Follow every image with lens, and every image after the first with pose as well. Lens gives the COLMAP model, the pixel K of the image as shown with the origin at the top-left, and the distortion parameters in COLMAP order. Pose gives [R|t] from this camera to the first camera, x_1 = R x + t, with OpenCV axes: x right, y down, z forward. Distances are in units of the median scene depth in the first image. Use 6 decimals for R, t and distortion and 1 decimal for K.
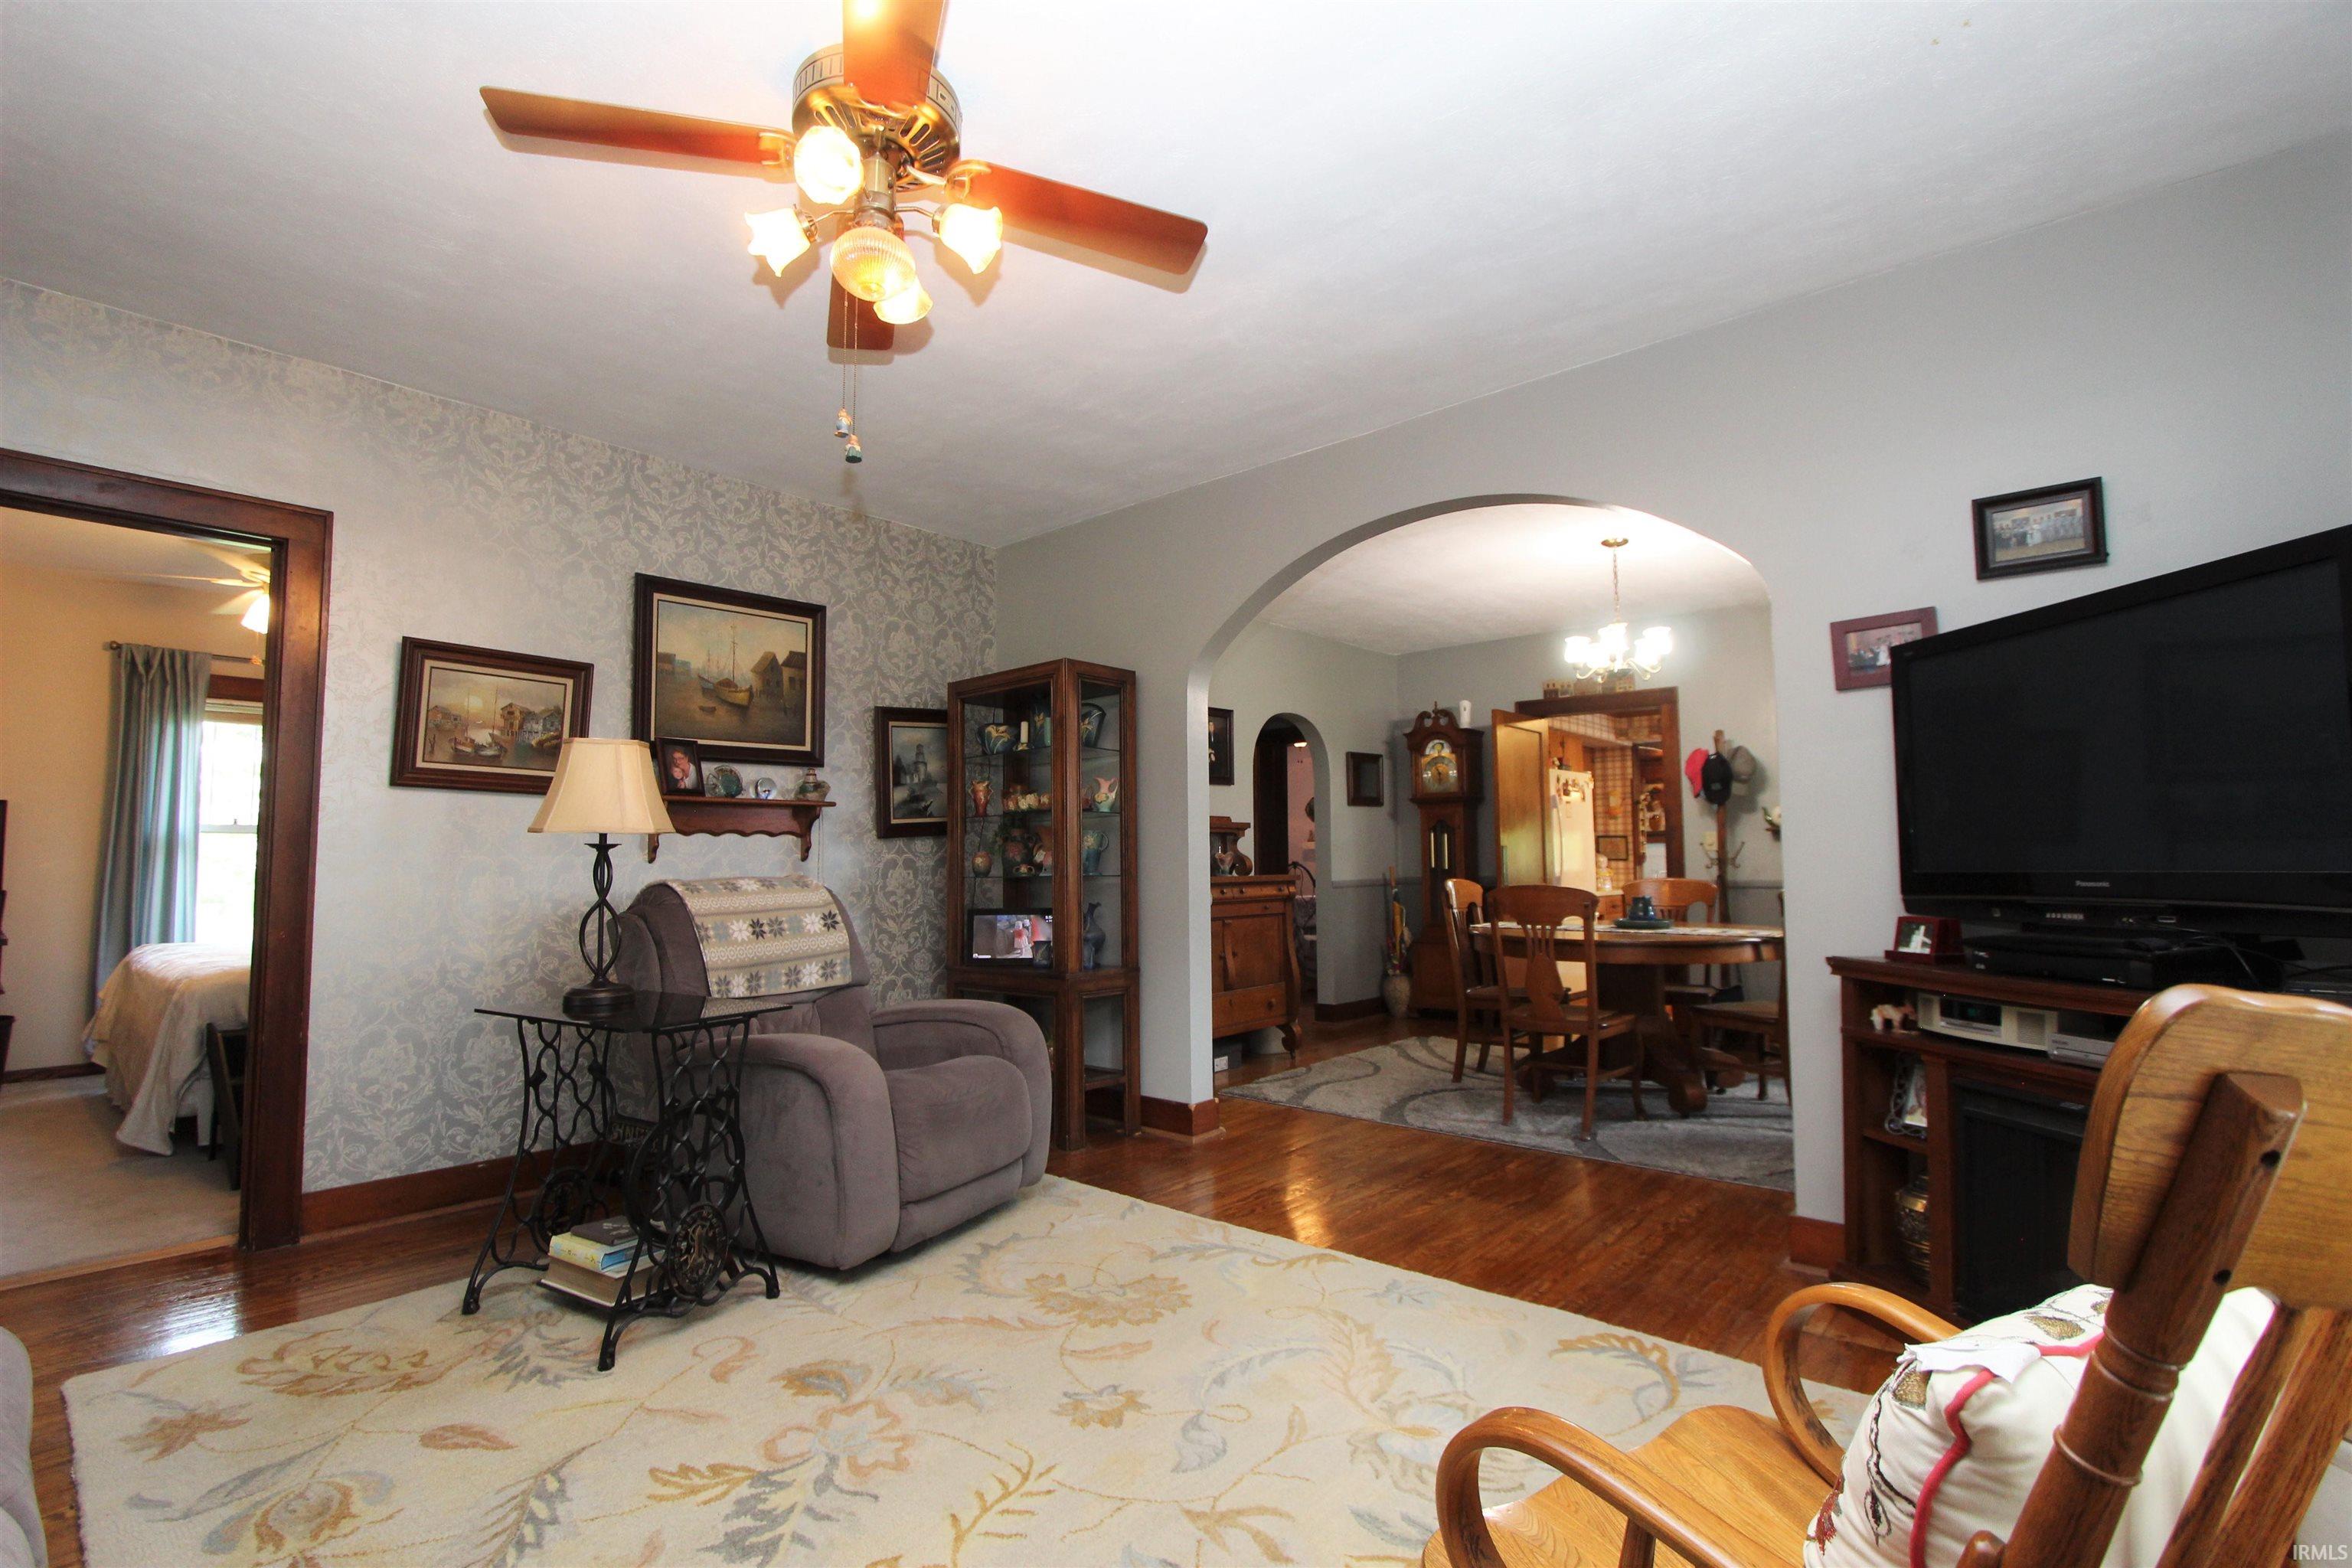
lens RADIAL K [[1080.8, 0, 1174.5], [0, 1080.8, 786.9], [0, 0, 1]] dist [-0.018897, 0.005175]
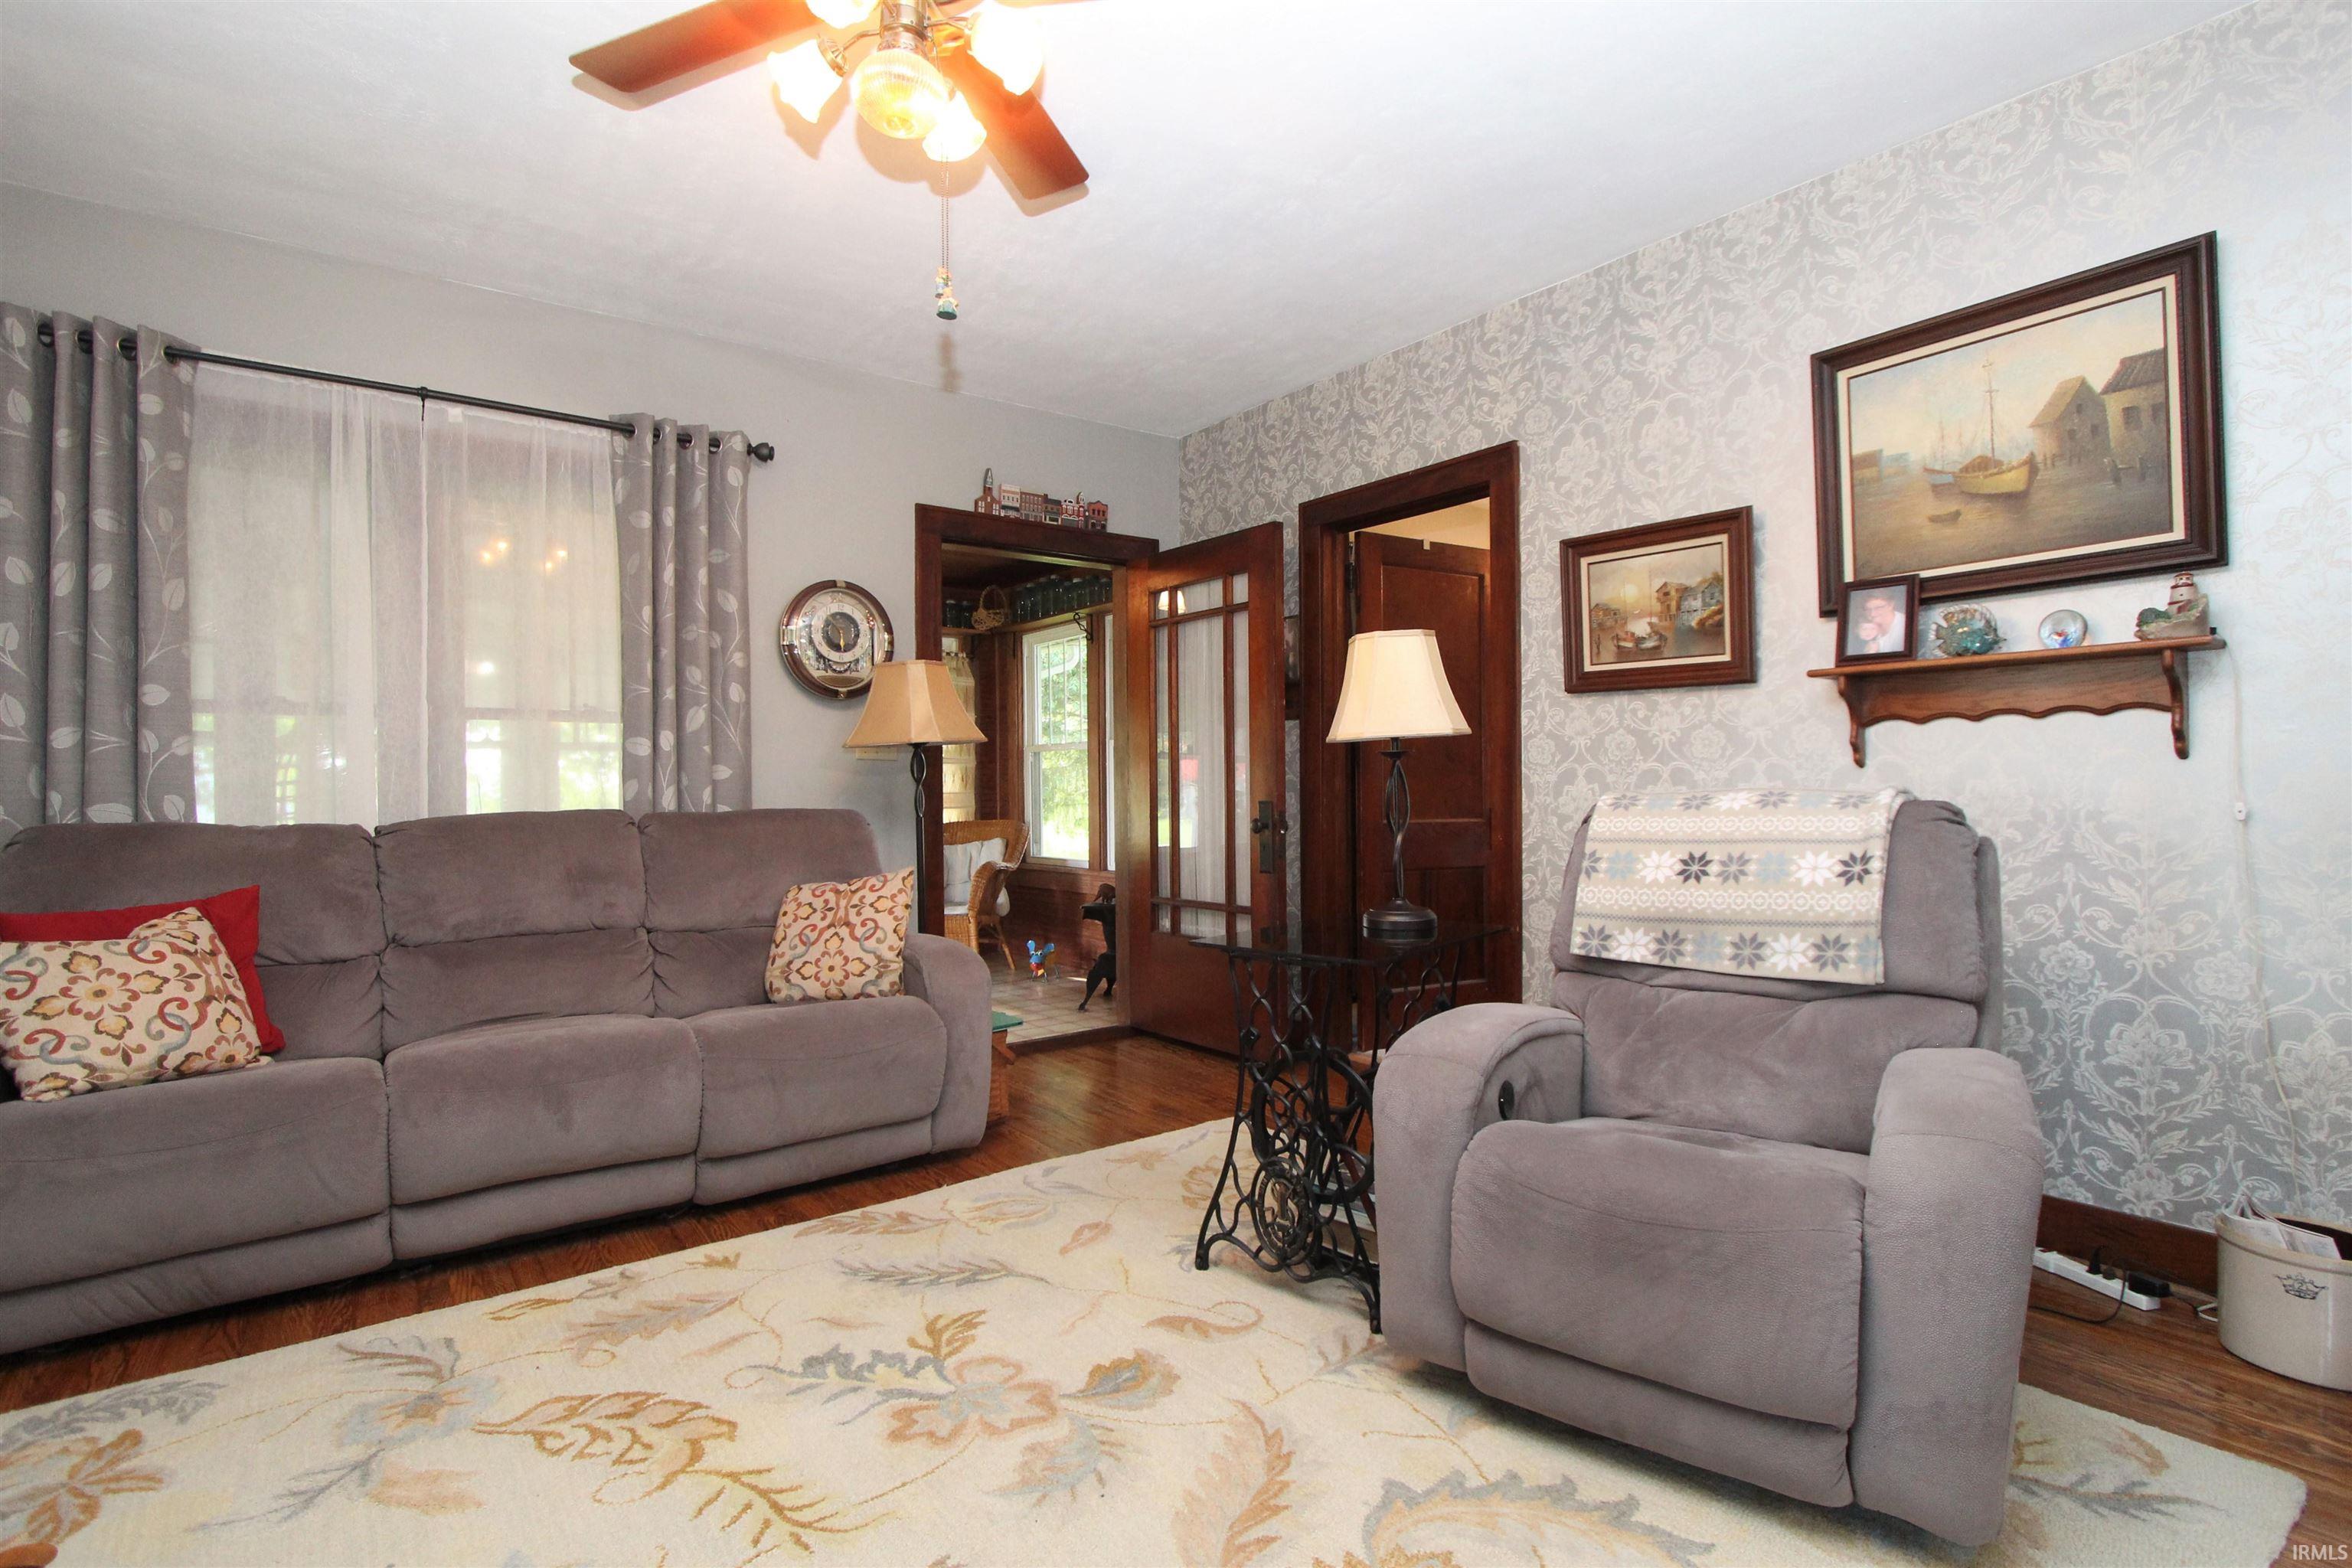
lens RADIAL K [[1130.6, 0, 1175.5], [0, 1130.6, 782.4], [0, 0, 1]] dist [-0.006023, -0.000522]
pose [[-0.212188, 0.005016, -0.977216, 0.283543], [0.080165, 0.996706, -0.012291, 0.050163], [0.973935, -0.080946, -0.211891, 0.670012]]
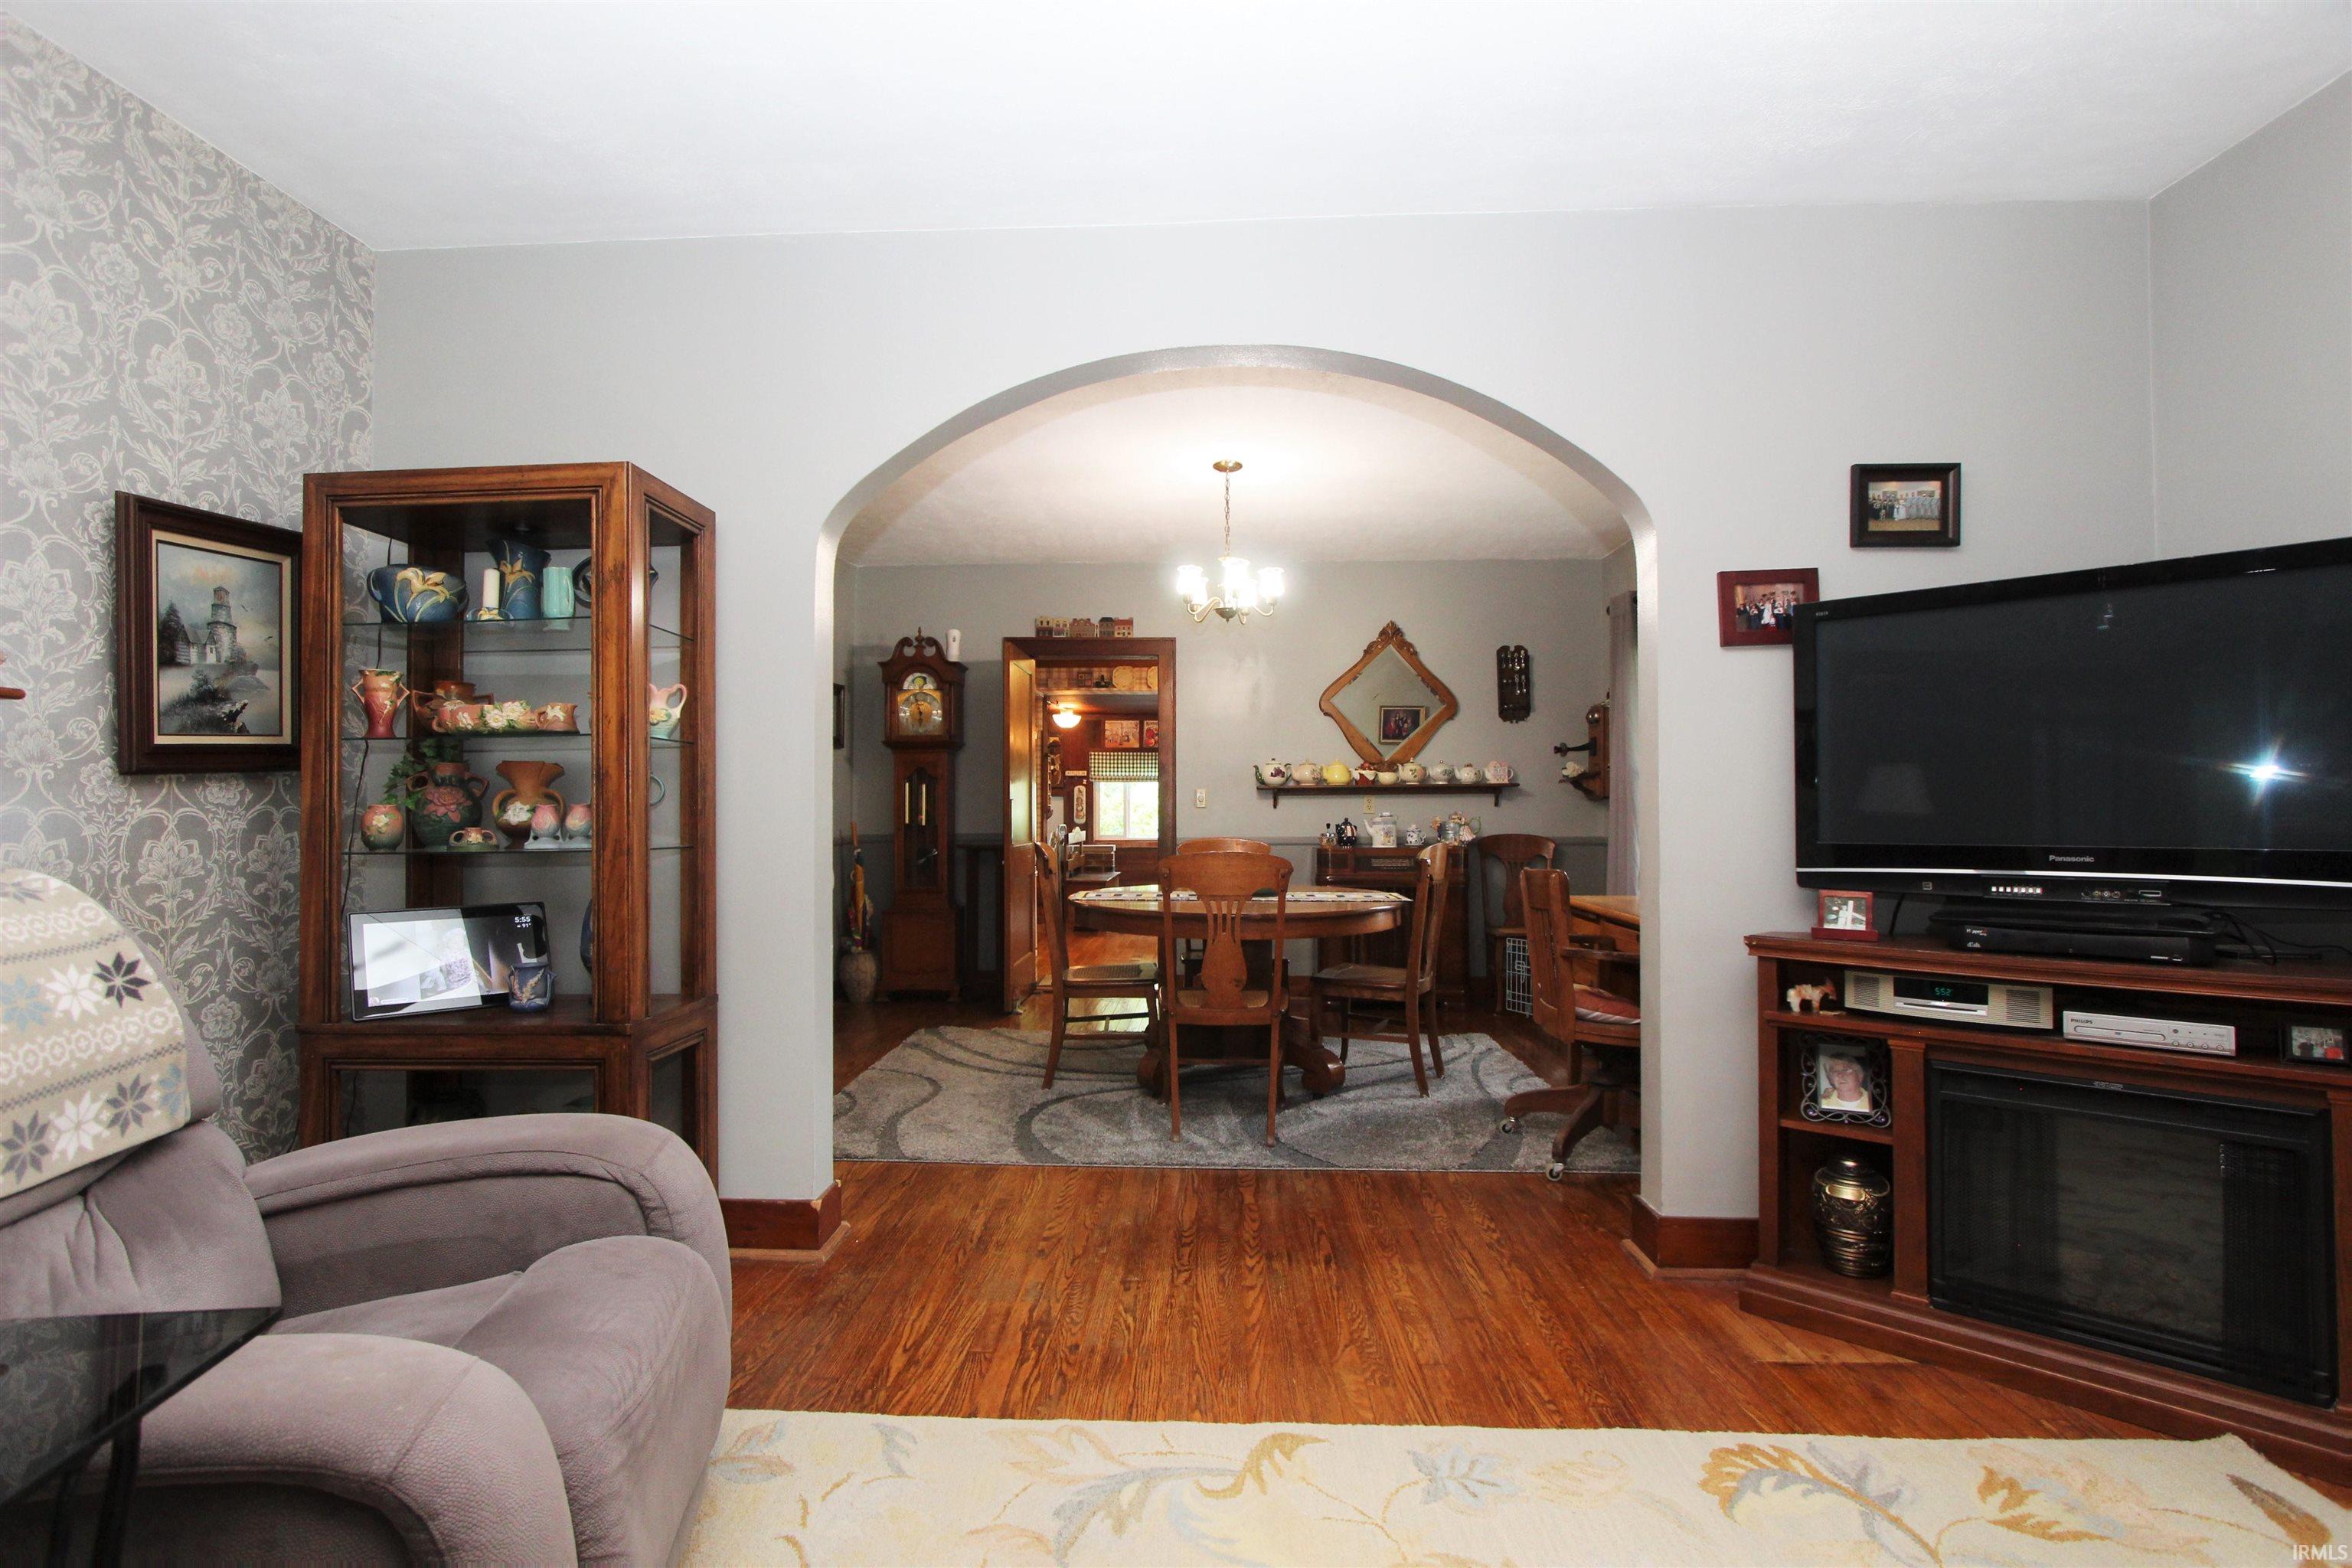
lens RADIAL K [[1080.8, 0, 1179.1], [0, 1080.8, 786.4], [0, 0, 1]] dist [-0.018897, 0.005175]
pose [[0.783248, 0.020018, 0.621387, -0.221931], [-0.049274, 0.998336, 0.029948, 0.017971], [-0.619753, -0.054075, 0.782931, 0.384503]]
